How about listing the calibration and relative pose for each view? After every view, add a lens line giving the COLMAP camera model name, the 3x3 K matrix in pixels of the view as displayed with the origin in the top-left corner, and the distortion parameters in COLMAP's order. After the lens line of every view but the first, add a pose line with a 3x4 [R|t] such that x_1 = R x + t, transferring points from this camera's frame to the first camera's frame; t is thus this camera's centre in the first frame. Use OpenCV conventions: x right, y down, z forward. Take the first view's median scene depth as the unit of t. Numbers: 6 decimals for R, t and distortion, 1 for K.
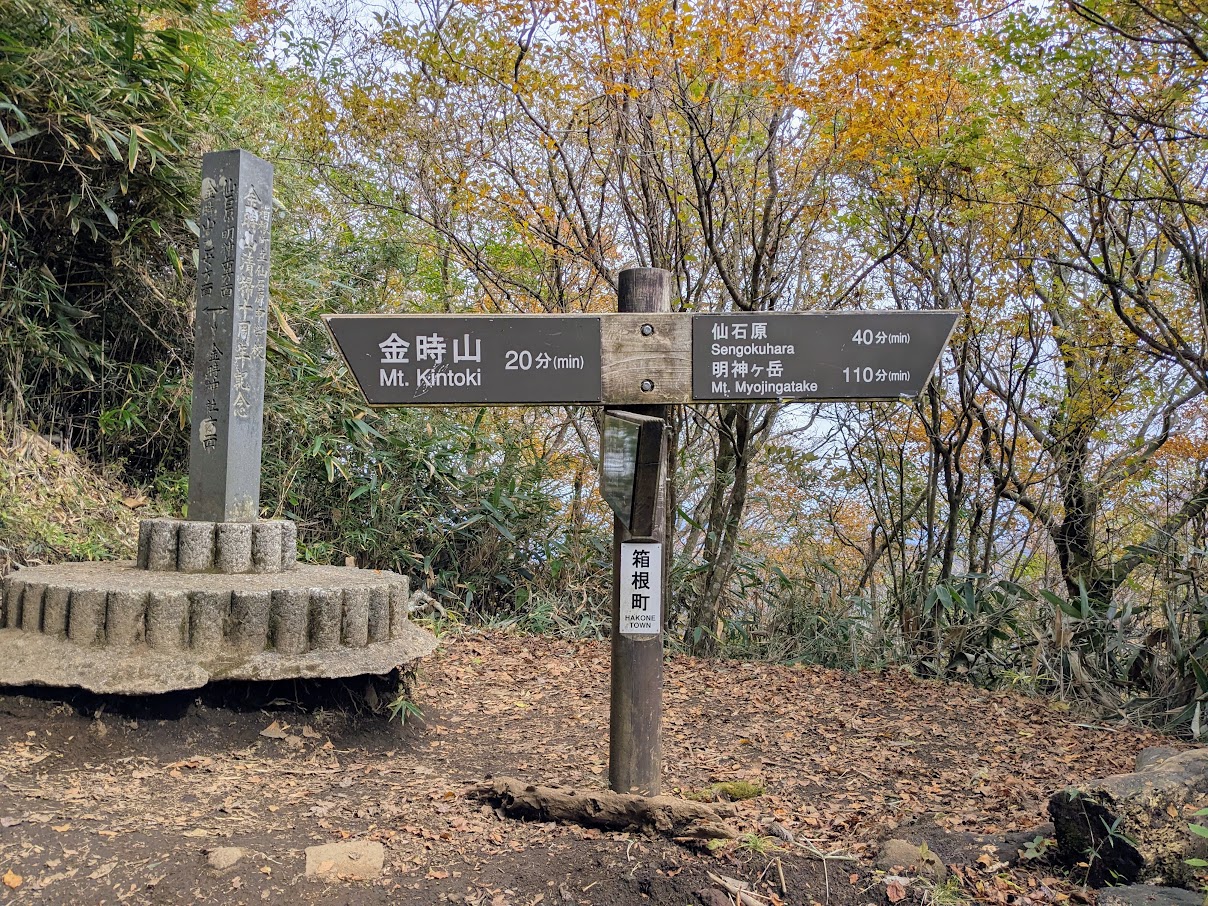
lens RADIAL K [[984.3, 0, 605.3], [0, 984.3, 424.2], [0, 0, 1]] dist [0.013570, -0.035414]
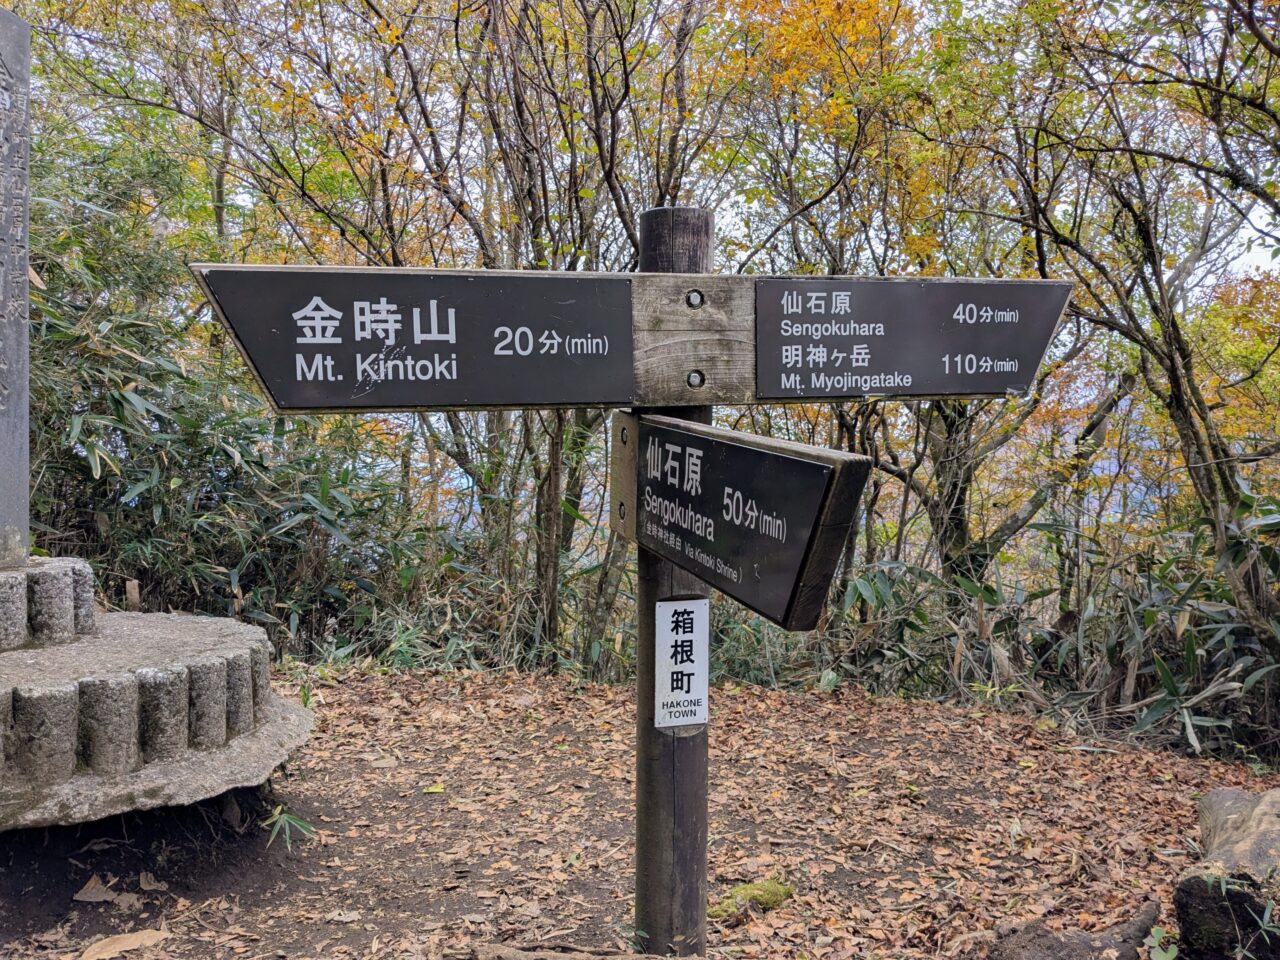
lens RADIAL K [[1043.0, 0, 641.4], [0, 1043.0, 449.4], [0, 0, 1]] dist [0.013570, -0.035414]
pose [[0.962811, -0.019396, 0.269480, -0.194793], [-0.001146, 0.997118, 0.075860, -0.045271], [-0.270175, -0.073347, 0.960013, 0.294094]]
